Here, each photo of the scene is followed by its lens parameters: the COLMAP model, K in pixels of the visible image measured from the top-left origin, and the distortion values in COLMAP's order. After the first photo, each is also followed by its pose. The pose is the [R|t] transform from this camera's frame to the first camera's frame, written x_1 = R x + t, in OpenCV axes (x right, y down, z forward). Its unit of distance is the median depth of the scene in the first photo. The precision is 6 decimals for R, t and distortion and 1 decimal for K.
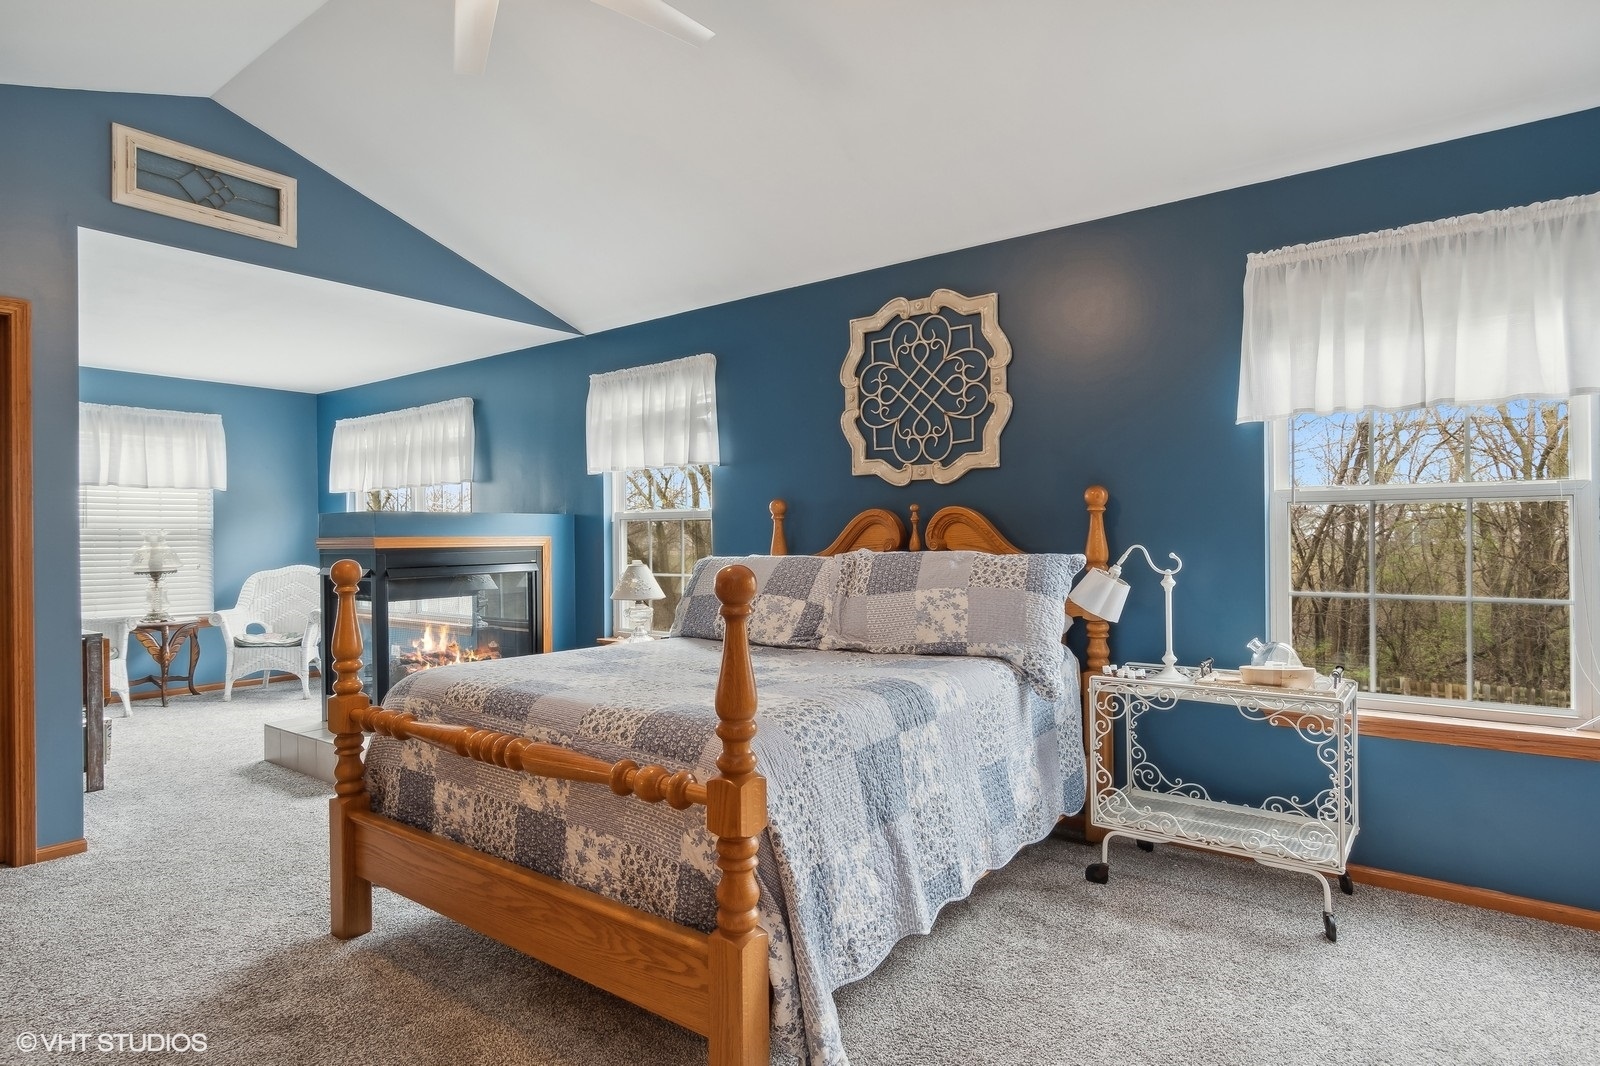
lens RADIAL K [[856.4, 0, 794.8], [0, 856.4, 532.9], [0, 0, 1]] dist [0.006769, -0.002923]
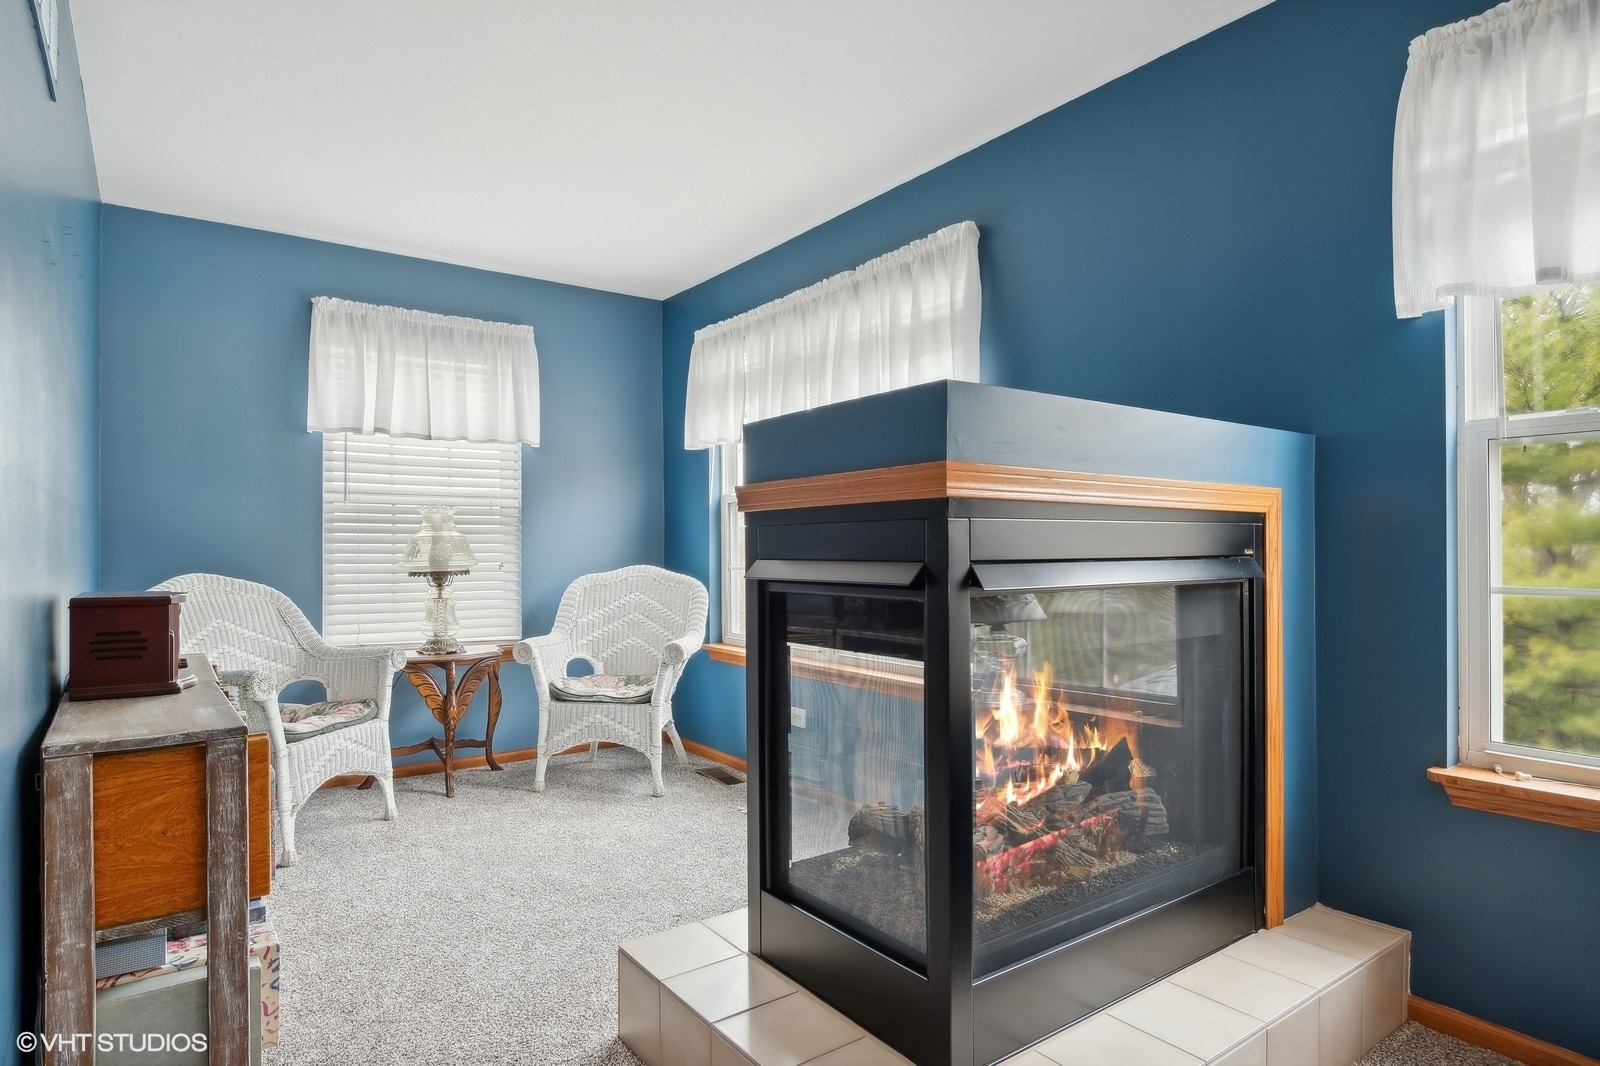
lens RADIAL K [[890.0, 0, 802.1], [0, 890.0, 543.2], [0, 0, 1]] dist [0.024673, 0.000160]
pose [[0.956452, 0.003222, -0.291873, -0.303839], [-0.004159, 0.999988, -0.002590, 0.024693], [0.291861, 0.003691, 0.956454, 0.456123]]
